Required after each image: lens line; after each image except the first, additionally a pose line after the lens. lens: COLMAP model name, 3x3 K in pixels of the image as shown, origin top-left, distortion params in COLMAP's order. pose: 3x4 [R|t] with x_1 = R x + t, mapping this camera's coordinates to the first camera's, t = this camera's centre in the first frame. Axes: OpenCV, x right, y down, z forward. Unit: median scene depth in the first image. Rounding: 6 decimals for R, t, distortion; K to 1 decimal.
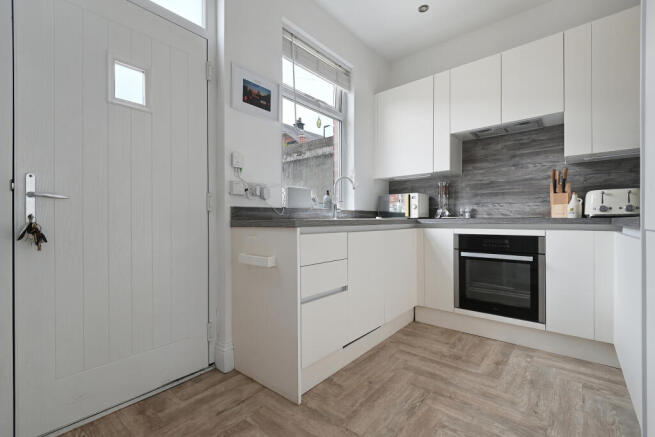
lens RADIAL K [[294.9, 0, 327.5], [0, 294.9, 218.5], [0, 0, 1]] dist [0.000742, 0.000085]
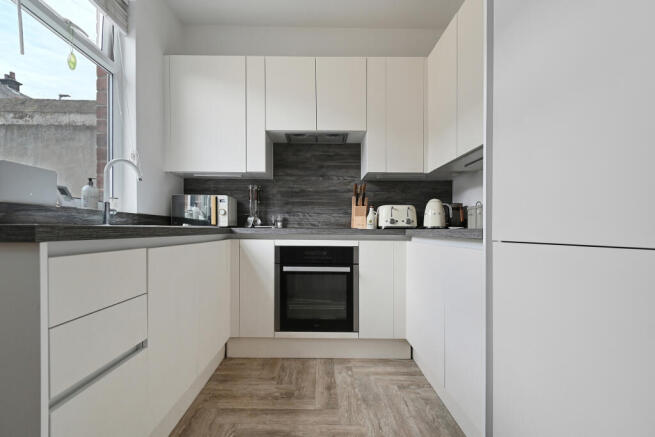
lens RADIAL K [[304.5, 0, 316.1], [0, 304.5, 230.4], [0, 0, 1]] dist [0.003975, -0.000332]
pose [[0.767308, 0.011147, 0.641182, -0.048469], [-0.015825, 0.999874, 0.001554, 0.004062], [-0.641083, -0.011339, 0.767388, 0.247607]]
